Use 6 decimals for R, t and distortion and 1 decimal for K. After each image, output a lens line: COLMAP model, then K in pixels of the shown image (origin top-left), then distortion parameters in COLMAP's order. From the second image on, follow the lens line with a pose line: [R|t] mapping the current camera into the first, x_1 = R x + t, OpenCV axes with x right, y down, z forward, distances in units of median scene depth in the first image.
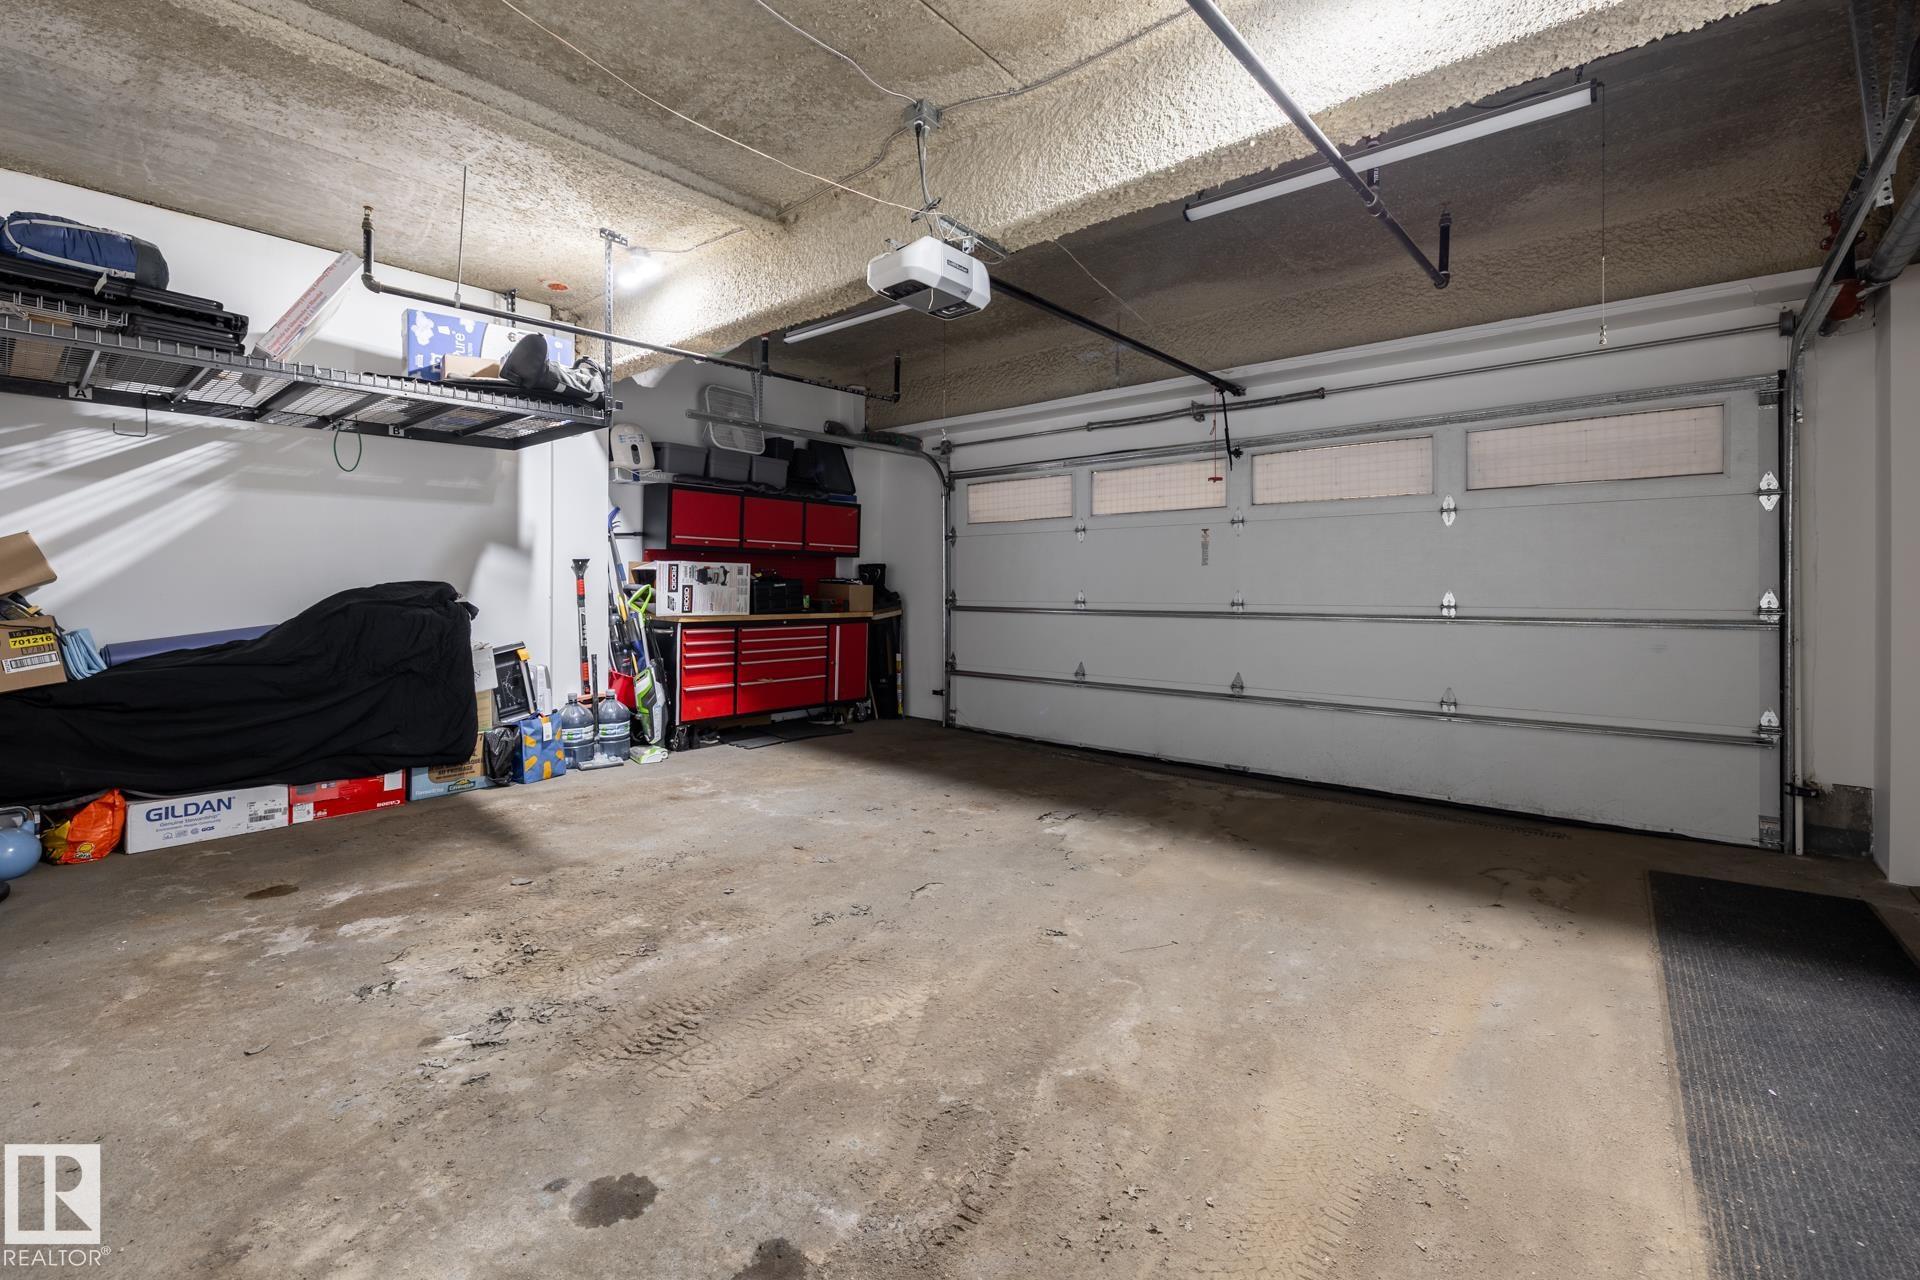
lens RADIAL K [[825.2, 0, 900.1], [0, 825.2, 591.1], [0, 0, 1]] dist [-0.000271, 0.000148]
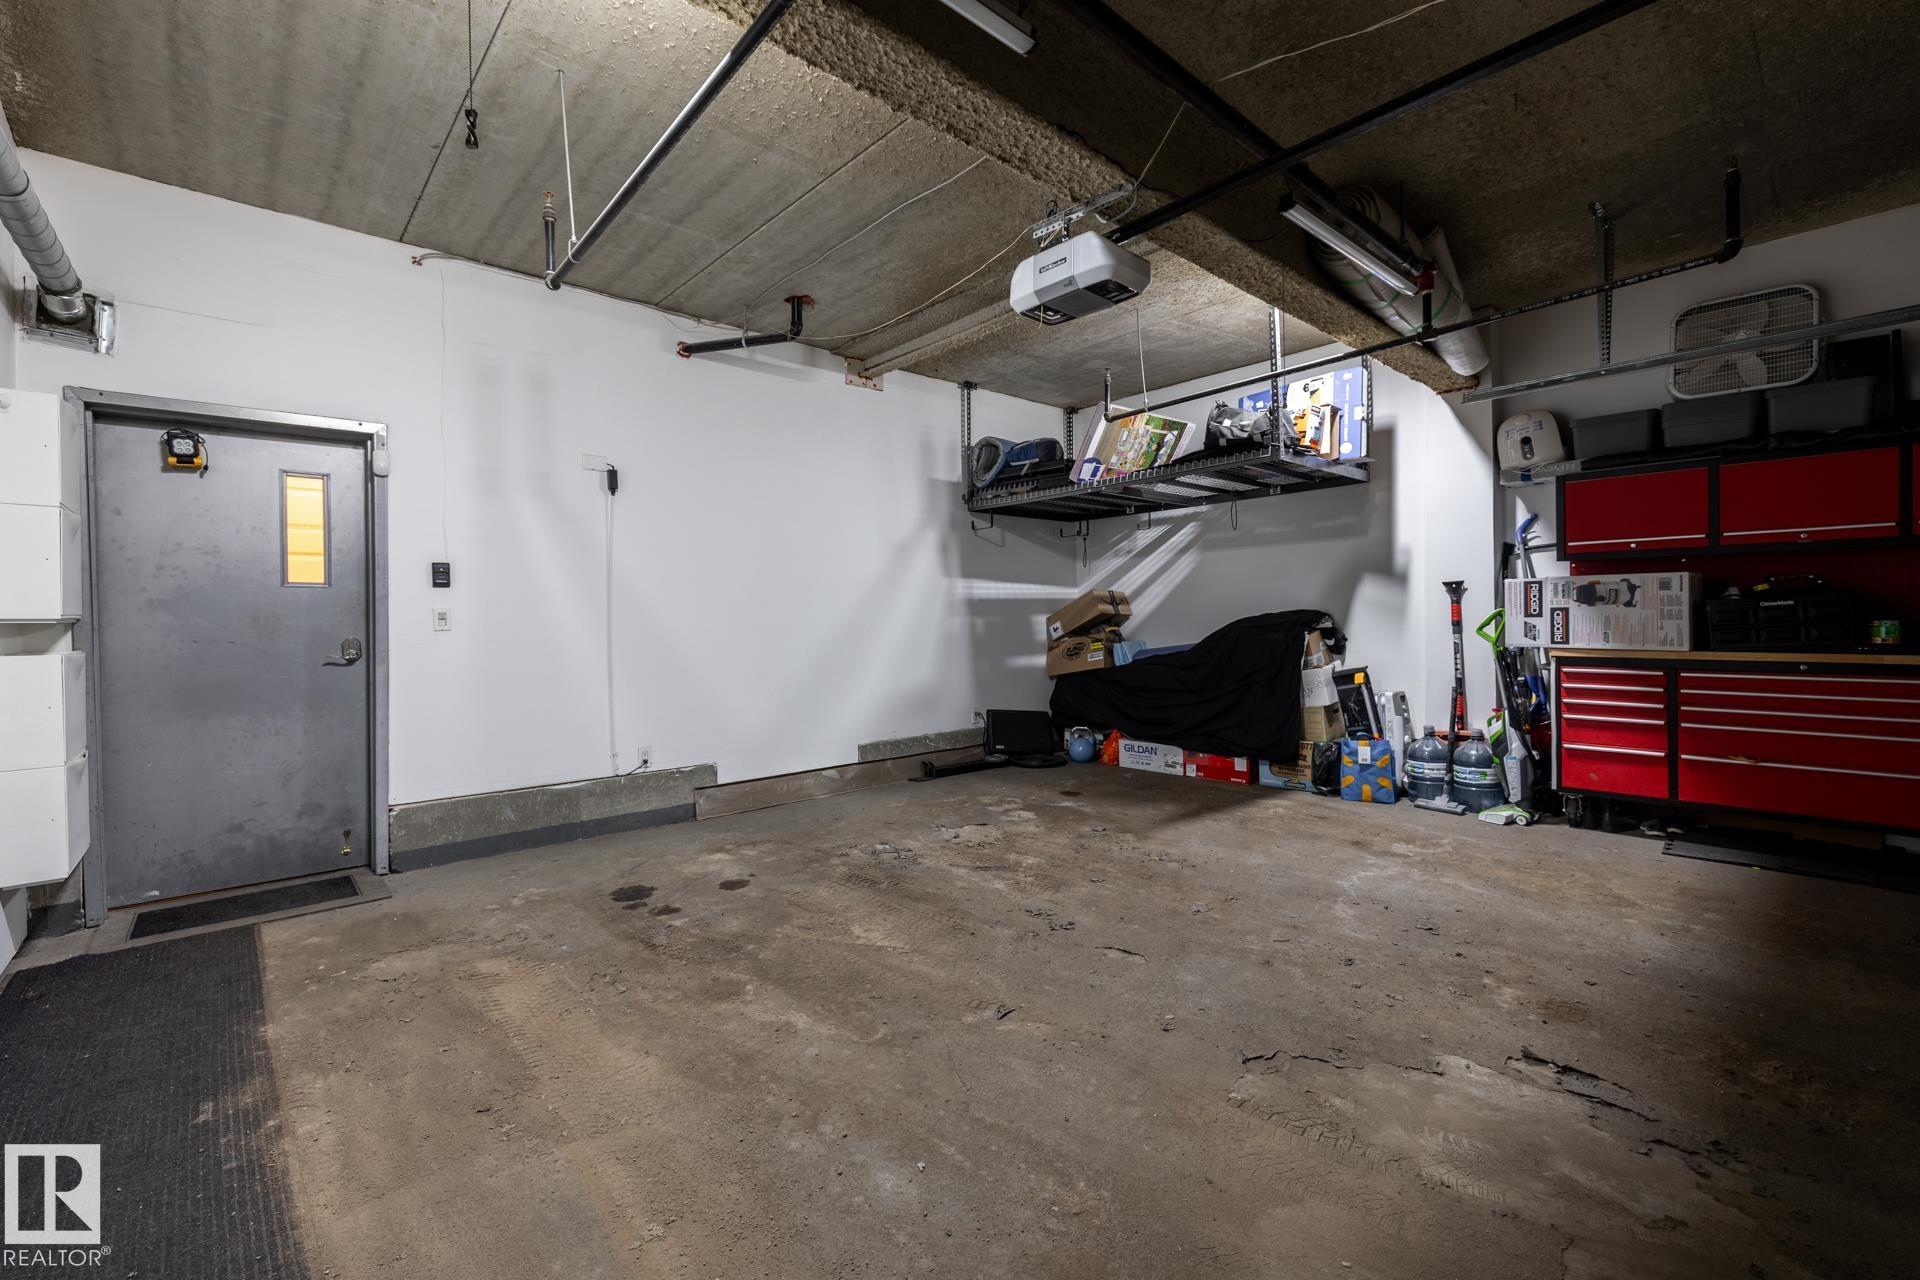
lens RADIAL K [[785.6, 0, 967.9], [0, 785.6, 628.4], [0, 0, 1]] dist [0.000332, 0.000005]
pose [[-0.076278, 0.008306, -0.997052, 0.913692], [0.007723, 0.999940, 0.007739, 0.003558], [0.997057, -0.007110, -0.076338, 0.929913]]
